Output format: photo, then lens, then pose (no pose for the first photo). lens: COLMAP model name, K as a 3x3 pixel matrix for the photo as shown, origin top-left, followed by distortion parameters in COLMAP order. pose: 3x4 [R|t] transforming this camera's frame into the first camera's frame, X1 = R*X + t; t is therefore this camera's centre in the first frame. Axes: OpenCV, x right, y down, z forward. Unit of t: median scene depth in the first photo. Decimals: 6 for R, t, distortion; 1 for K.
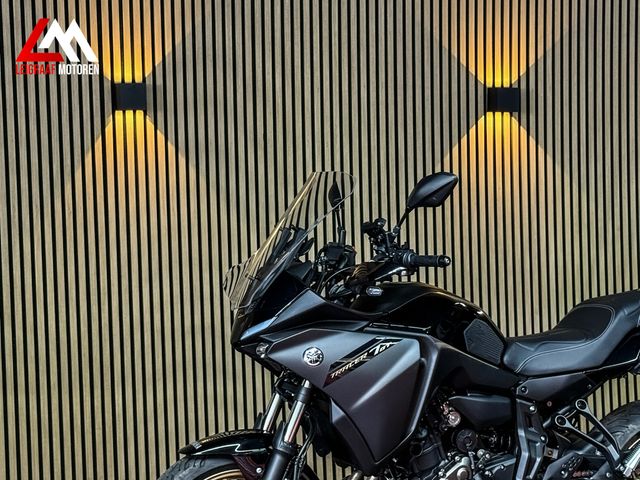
lens RADIAL K [[1371.8, 0, 323.7], [0, 1371.8, 243.1], [0, 0, 1]] dist [0.142874, 0.000000]
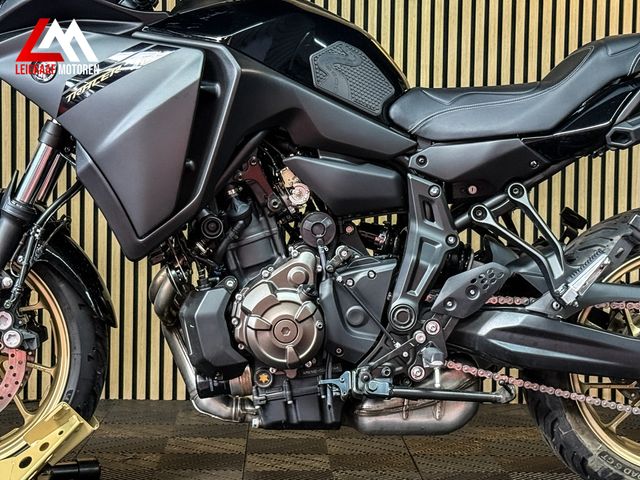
lens RADIAL K [[1371.8, 0, 329.9], [0, 1371.8, 244.0], [0, 0, 1]] dist [0.142874, 0.000000]
pose [[0.951748, 0.060369, -0.300885, 0.239818], [-0.052667, 0.998045, 0.033652, 0.100778], [0.302328, -0.016181, 0.953067, 0.301919]]
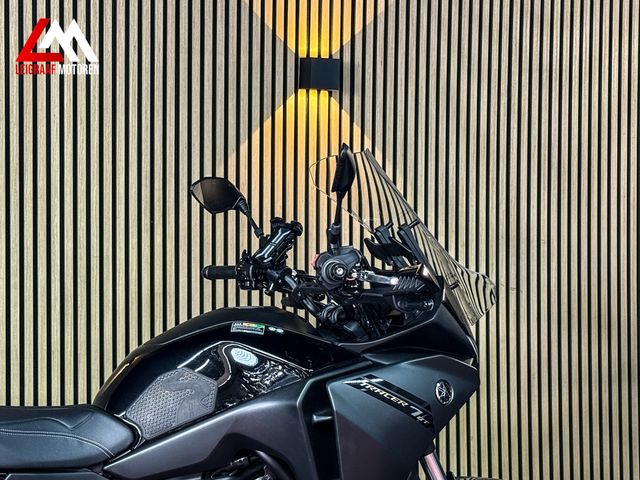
lens RADIAL K [[1371.8, 0, 318.5], [0, 1371.8, 232.7], [0, 0, 1]] dist [0.142874, 0.000000]
pose [[0.996781, 0.029409, 0.074583, 0.081426], [-0.027860, 0.999376, -0.021725, 0.002160], [-0.075175, 0.019577, 0.996978, 0.251273]]
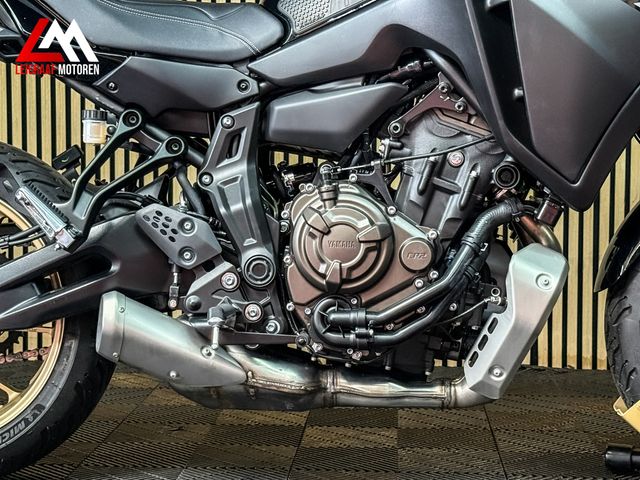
lens RADIAL K [[1371.8, 0, 320.8], [0, 1371.8, 233.6], [0, 0, 1]] dist [0.142874, 0.000000]
pose [[0.918993, 0.067921, -0.388379, 0.237845], [-0.047755, 0.996973, 0.061353, 0.107100], [0.391370, -0.037836, 0.919455, 0.381575]]
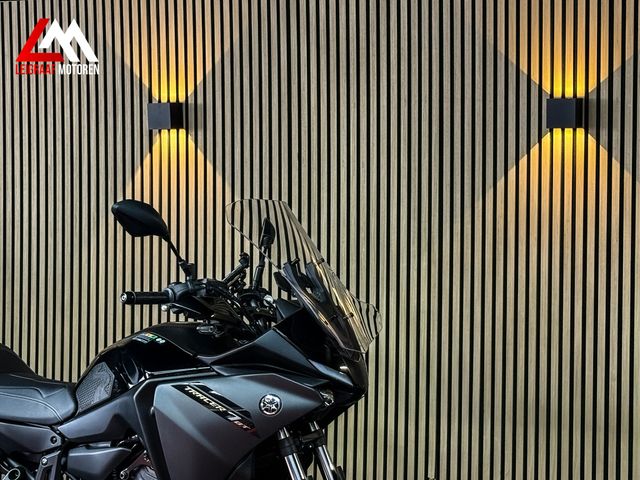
lens RADIAL K [[1371.8, 0, 321.0], [0, 1371.8, 235.7], [0, 0, 1]] dist [0.142874, 0.000000]
pose [[0.719634, 0.051781, -0.692421, 0.646795], [-0.056327, 0.998282, 0.016113, -0.040084], [0.692066, 0.027407, 0.721314, 0.342194]]
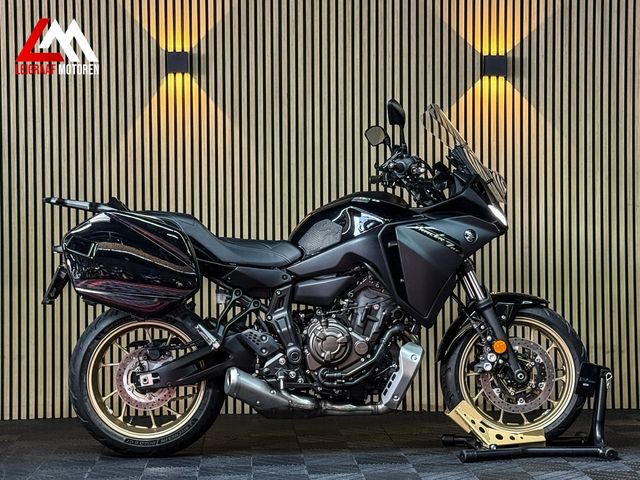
lens RADIAL K [[1380.2, 0, 317.3], [0, 1380.2, 234.0], [0, 0, 1]] dist [0.123511, 0.000000]
pose [[0.957533, 0.024353, -0.287293, 0.359659], [-0.031150, 0.999332, -0.019109, 0.074878], [0.286635, 0.027247, 0.957652, -0.202682]]
